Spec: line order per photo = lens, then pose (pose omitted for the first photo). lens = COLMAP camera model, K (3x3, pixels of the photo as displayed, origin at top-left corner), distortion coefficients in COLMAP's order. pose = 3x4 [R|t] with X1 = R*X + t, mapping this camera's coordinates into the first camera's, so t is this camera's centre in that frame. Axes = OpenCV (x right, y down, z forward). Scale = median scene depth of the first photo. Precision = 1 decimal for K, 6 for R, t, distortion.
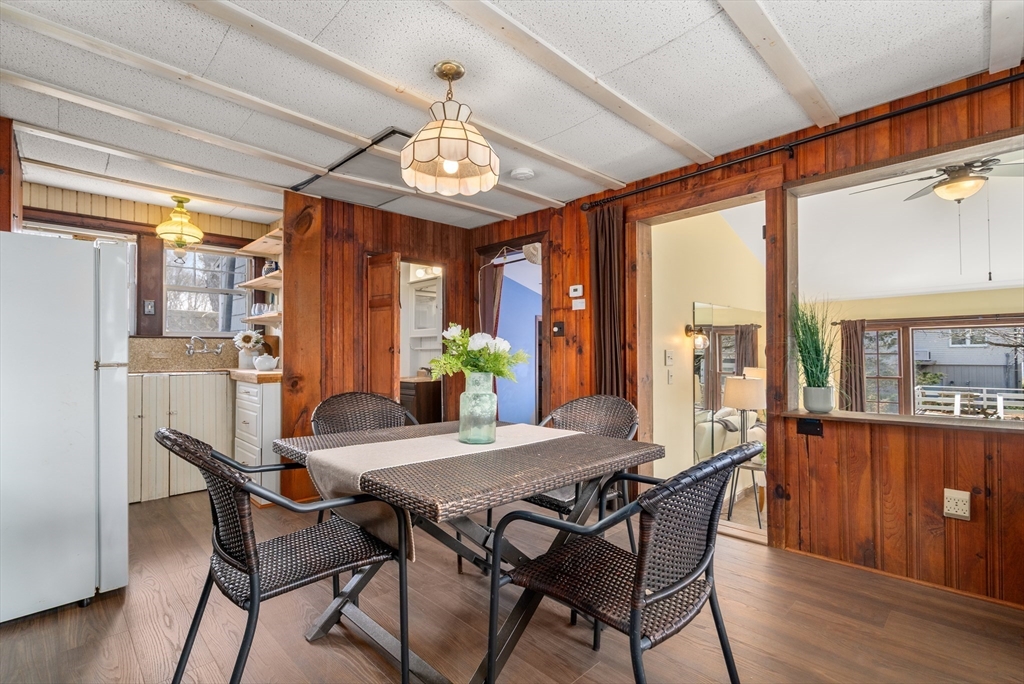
lens RADIAL K [[476.4, 0, 513.2], [0, 476.4, 344.9], [0, 0, 1]] dist [-0.003076, 0.001780]
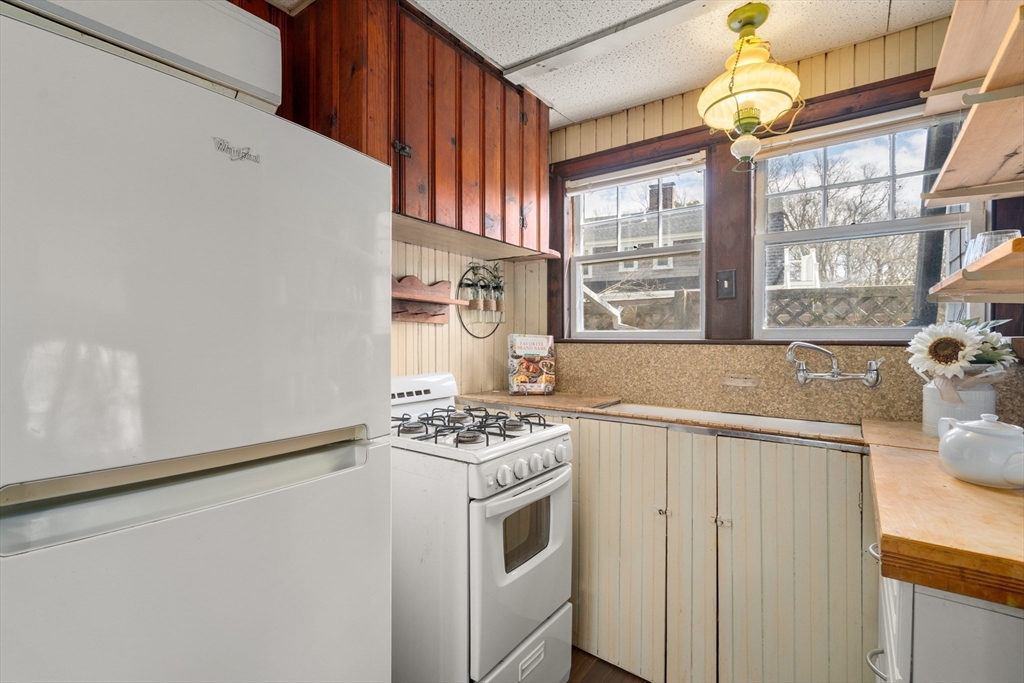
lens RADIAL K [[476.4, 0, 503.8], [0, 476.4, 339.5], [0, 0, 1]] dist [-0.003076, 0.001780]
pose [[0.155278, 0.008172, -0.987837, -0.307521], [0.009555, 0.999907, 0.009774, -0.027853], [0.987825, -0.010956, 0.155185, 0.706567]]
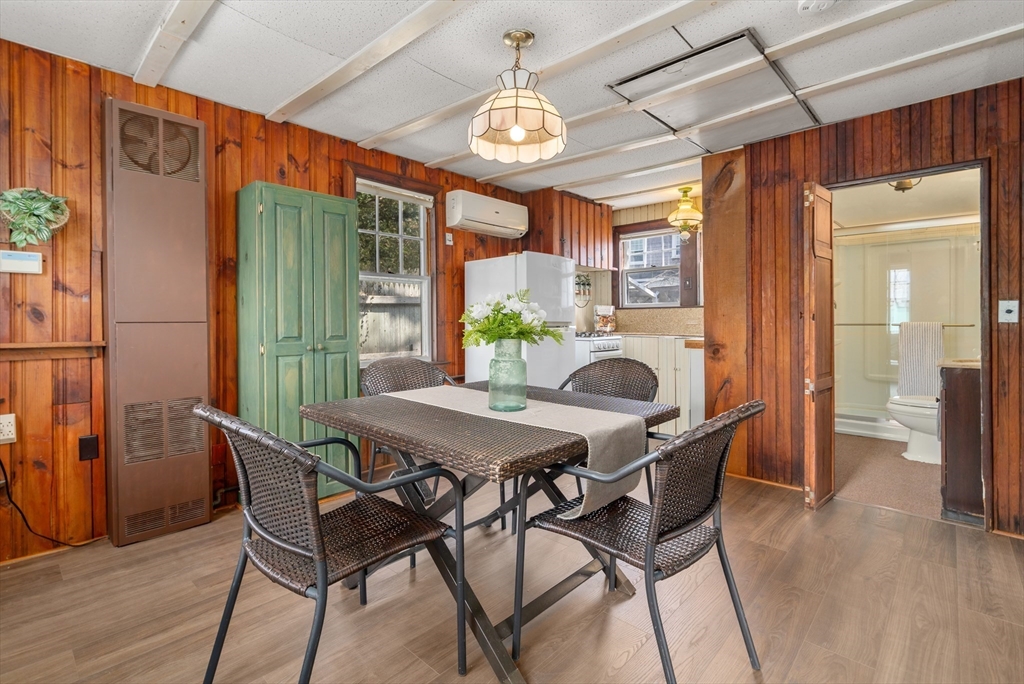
lens RADIAL K [[476.4, 0, 508.2], [0, 476.4, 322.7], [0, 0, 1]] dist [-0.003076, 0.001780]
pose [[0.047004, 0.005756, -0.998878, 0.457571], [0.016701, 0.999839, 0.006548, 0.008898], [0.998755, -0.016990, 0.046900, 0.491795]]
